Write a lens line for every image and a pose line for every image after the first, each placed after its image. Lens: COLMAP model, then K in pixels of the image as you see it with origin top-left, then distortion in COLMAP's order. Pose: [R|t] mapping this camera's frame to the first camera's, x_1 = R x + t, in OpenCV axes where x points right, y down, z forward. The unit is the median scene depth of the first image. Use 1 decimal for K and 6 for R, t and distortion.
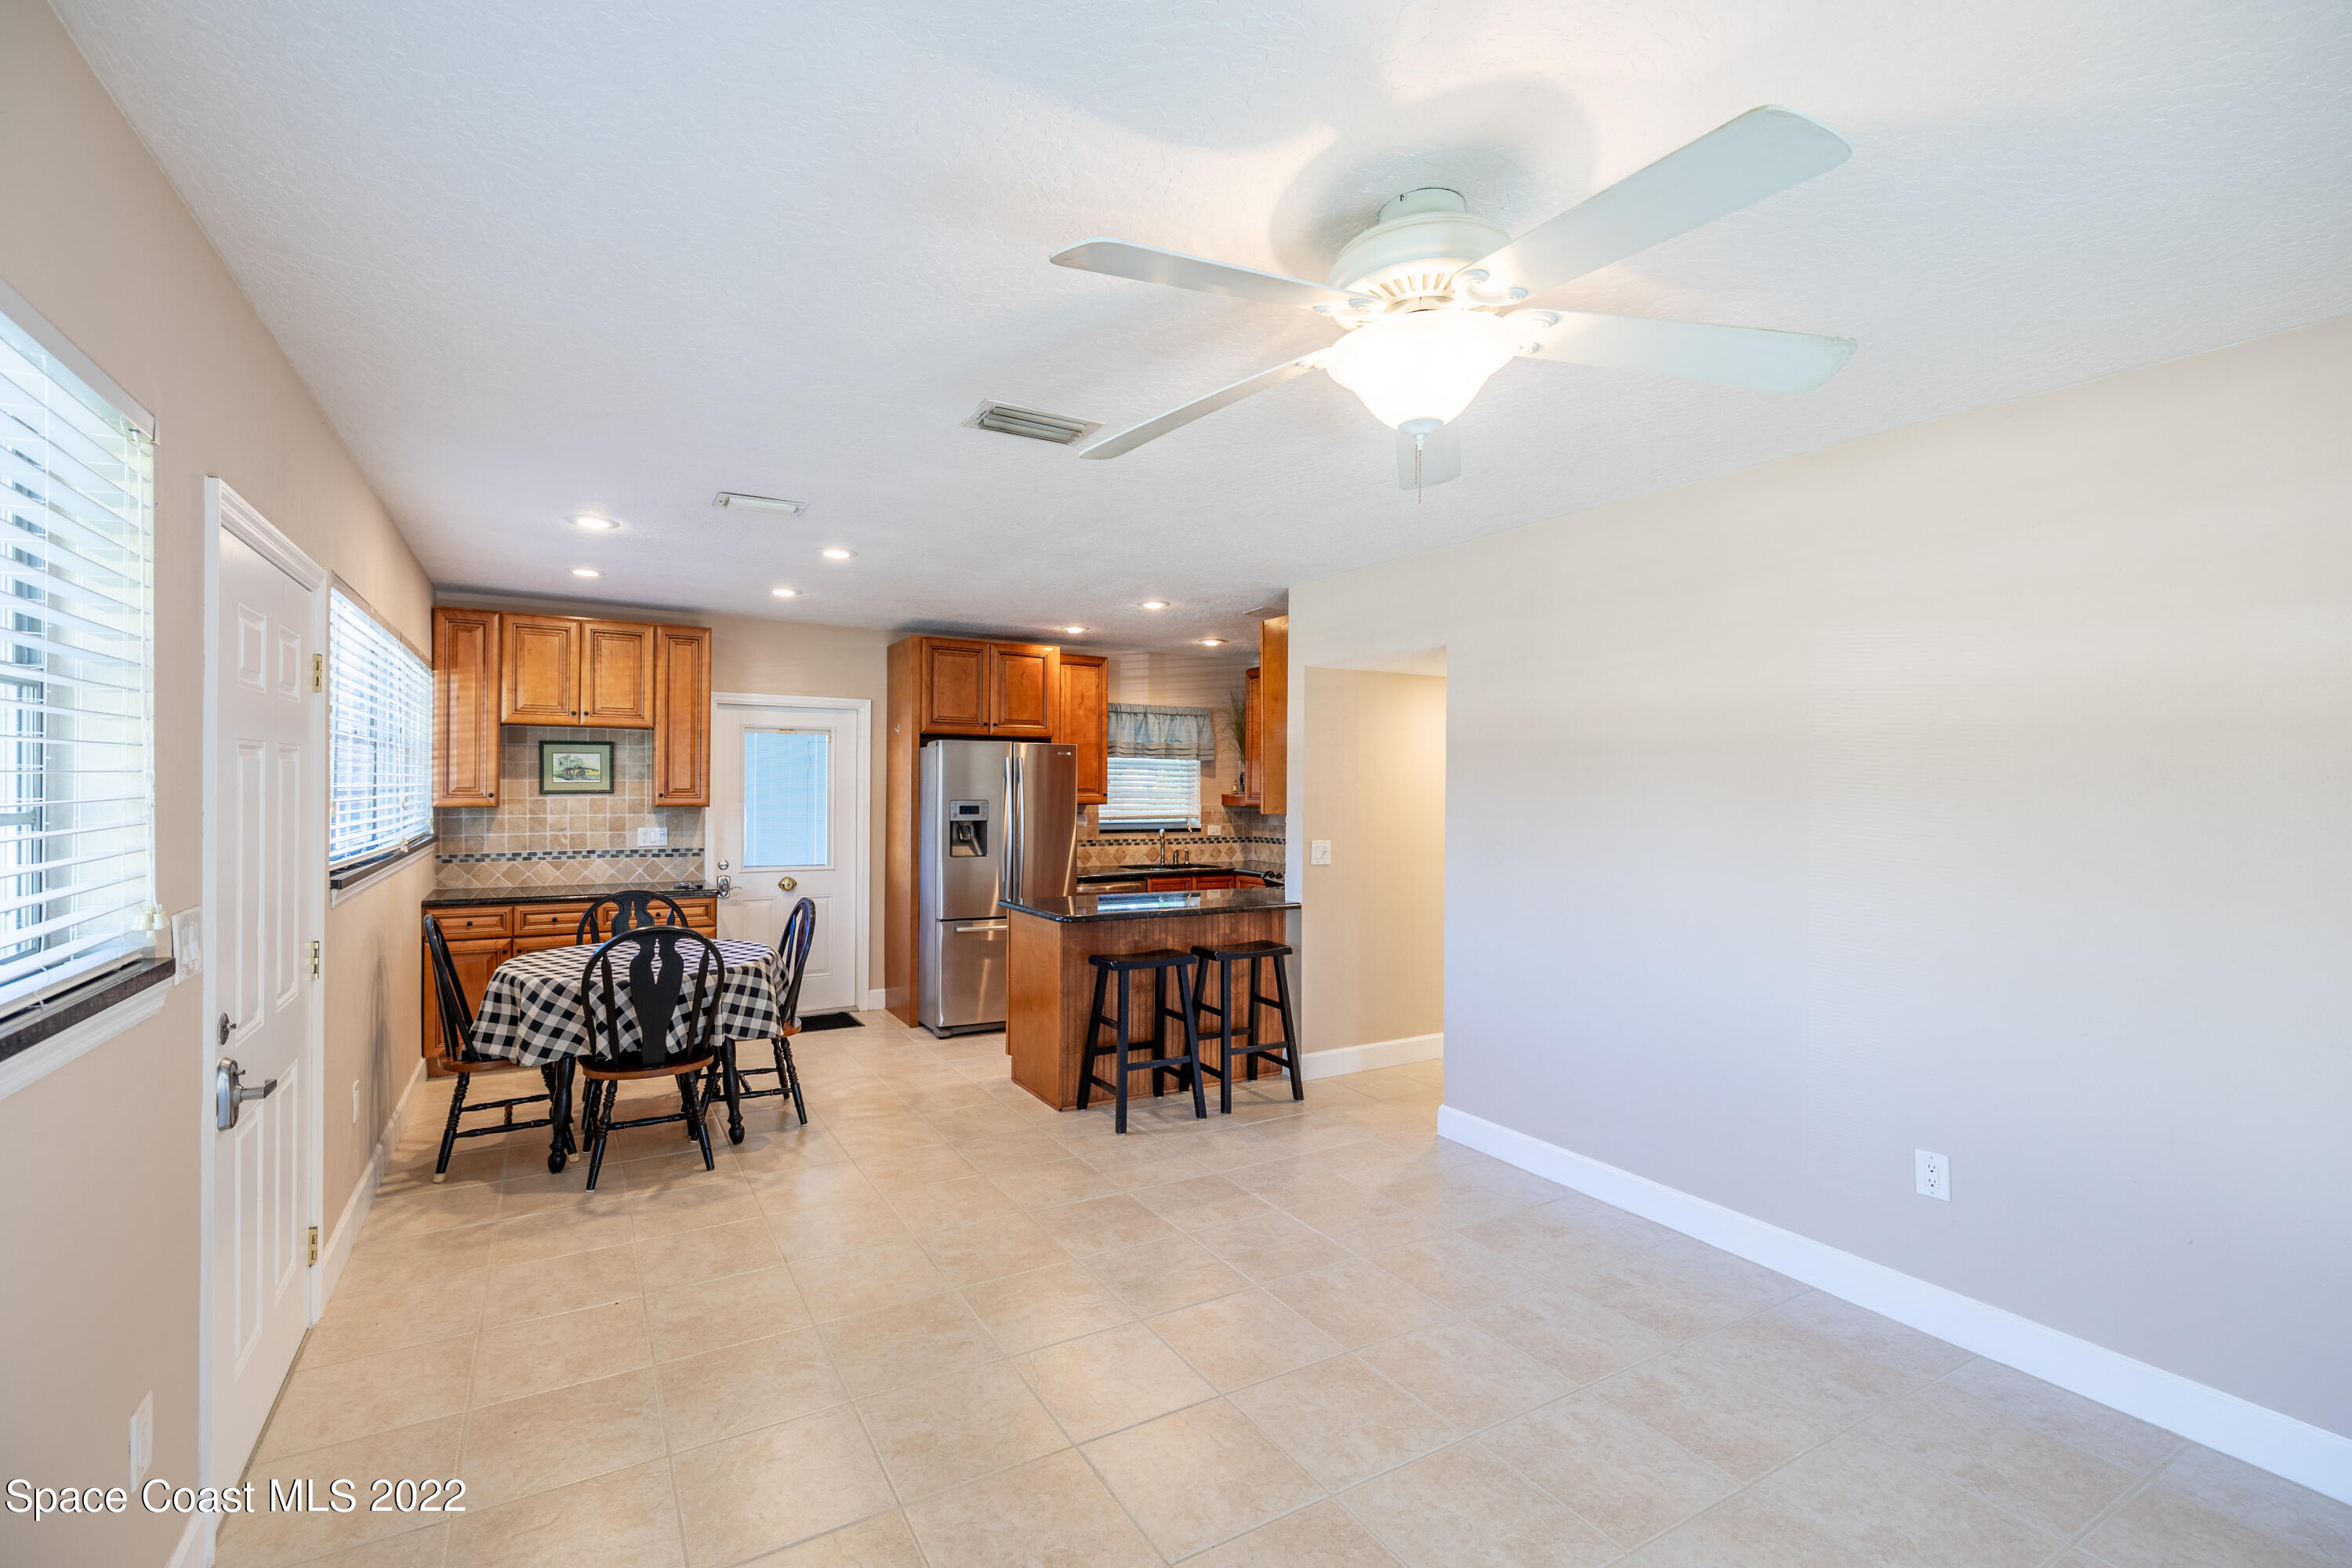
lens RADIAL K [[985.9, 0, 1139.2], [0, 985.9, 795.2], [0, 0, 1]] dist [0.000486, -0.000327]
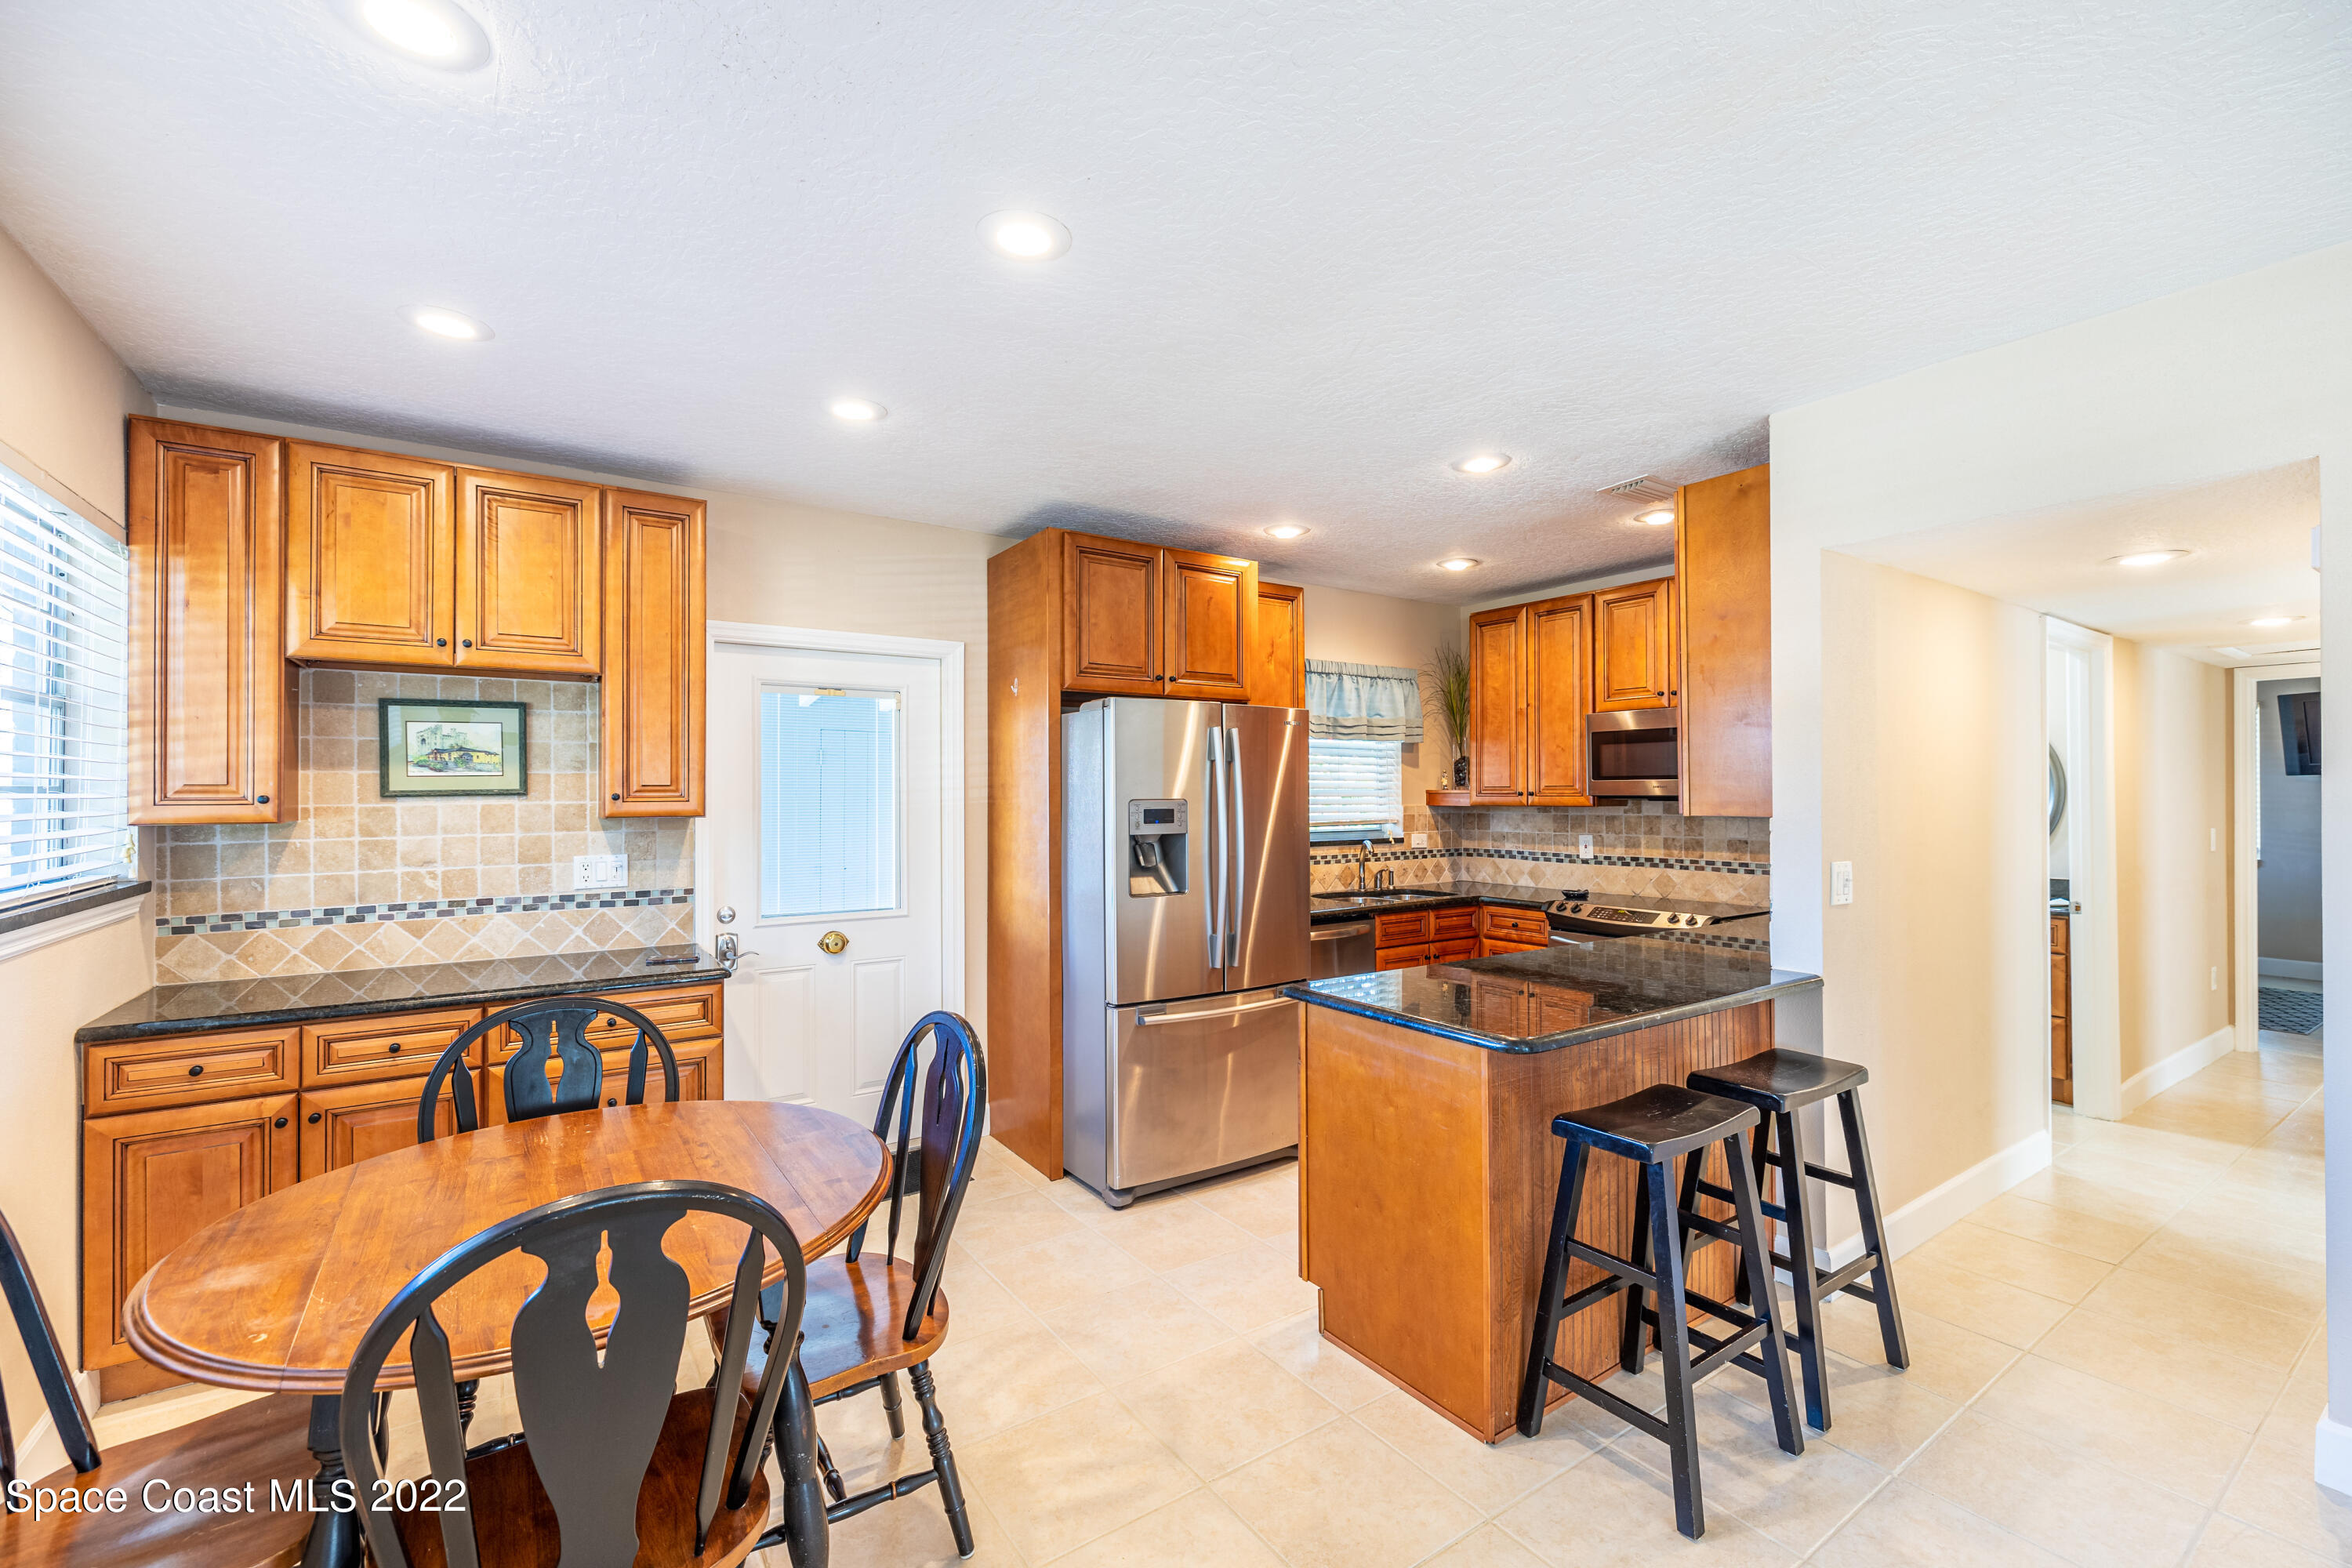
lens RADIAL K [[985.9, 0, 1188.6], [0, 985.9, 790.6], [0, 0, 1]] dist [0.000486, -0.000327]
pose [[0.997120, -0.012143, 0.074856, -0.201546], [0.012897, 0.999871, -0.009594, 0.005649], [-0.074730, 0.010532, 0.997148, 0.415644]]
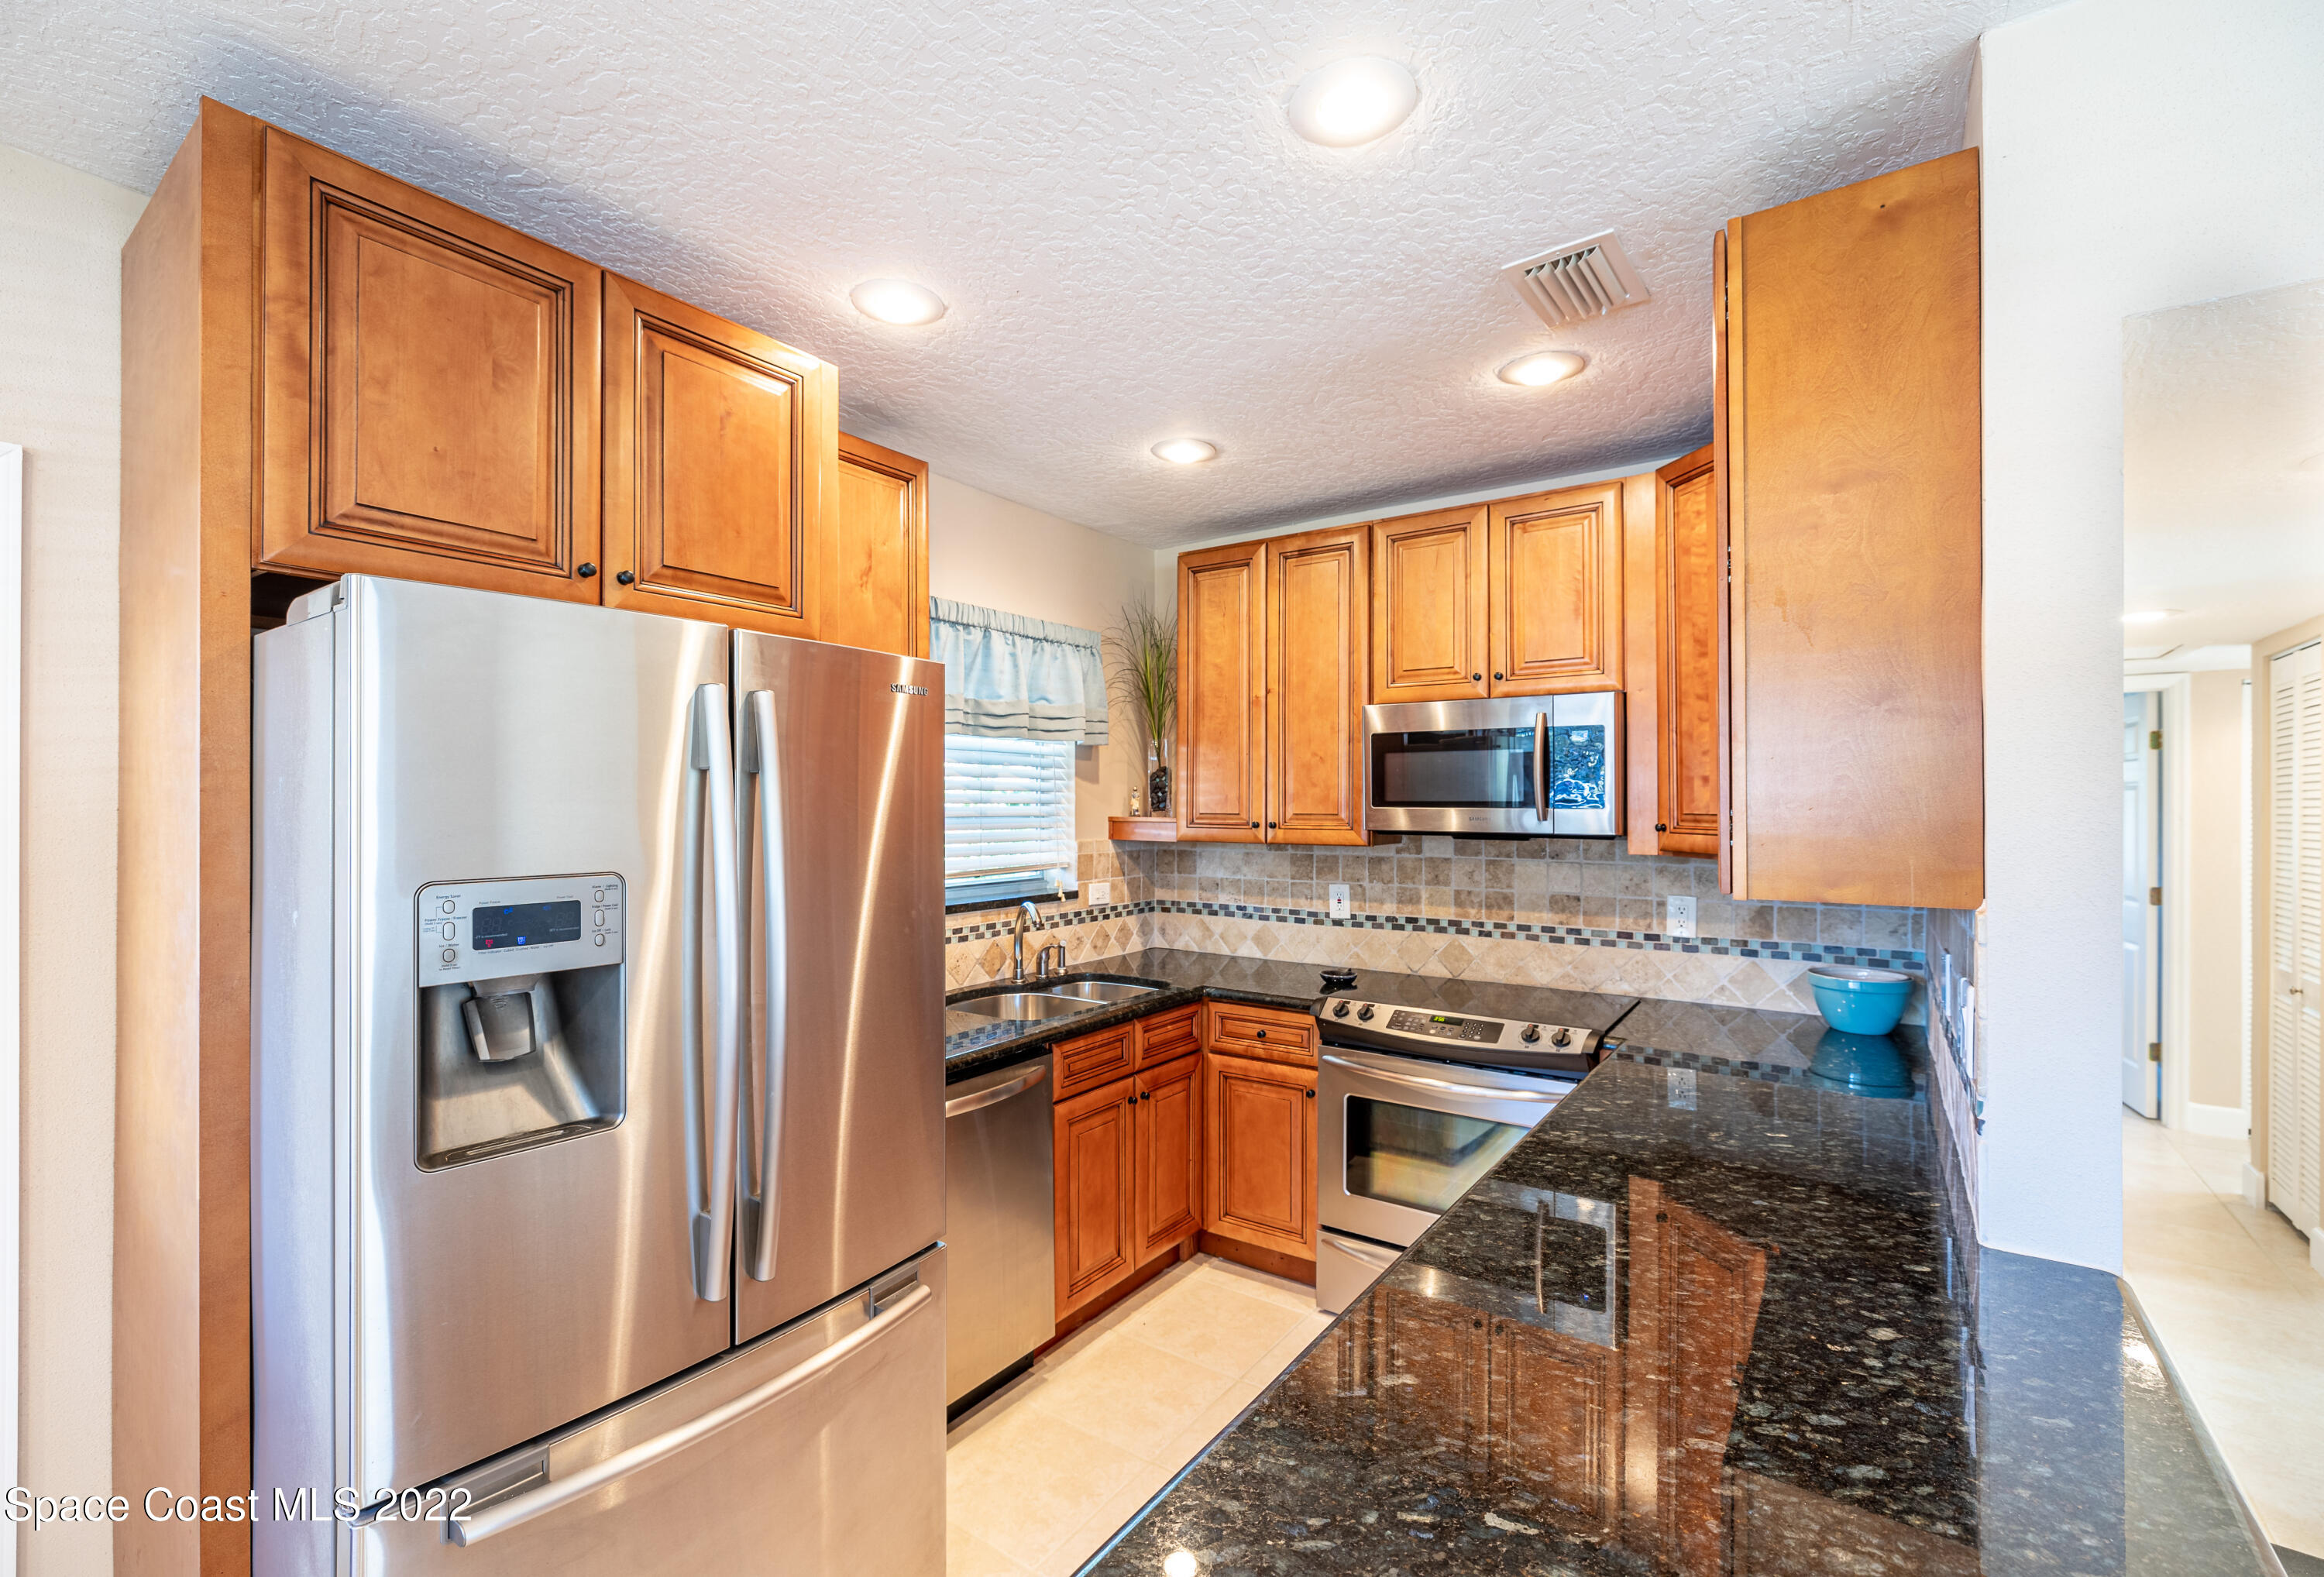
lens RADIAL K [[1012.9, 0, 1137.6], [0, 1012.9, 796.9], [0, 0, 1]] dist [0.000161, 0.000051]
pose [[0.917155, -0.006219, 0.398482, -0.140972], [0.010148, 0.999918, -0.007752, -0.009431], [-0.398402, 0.011154, 0.917143, 0.761491]]
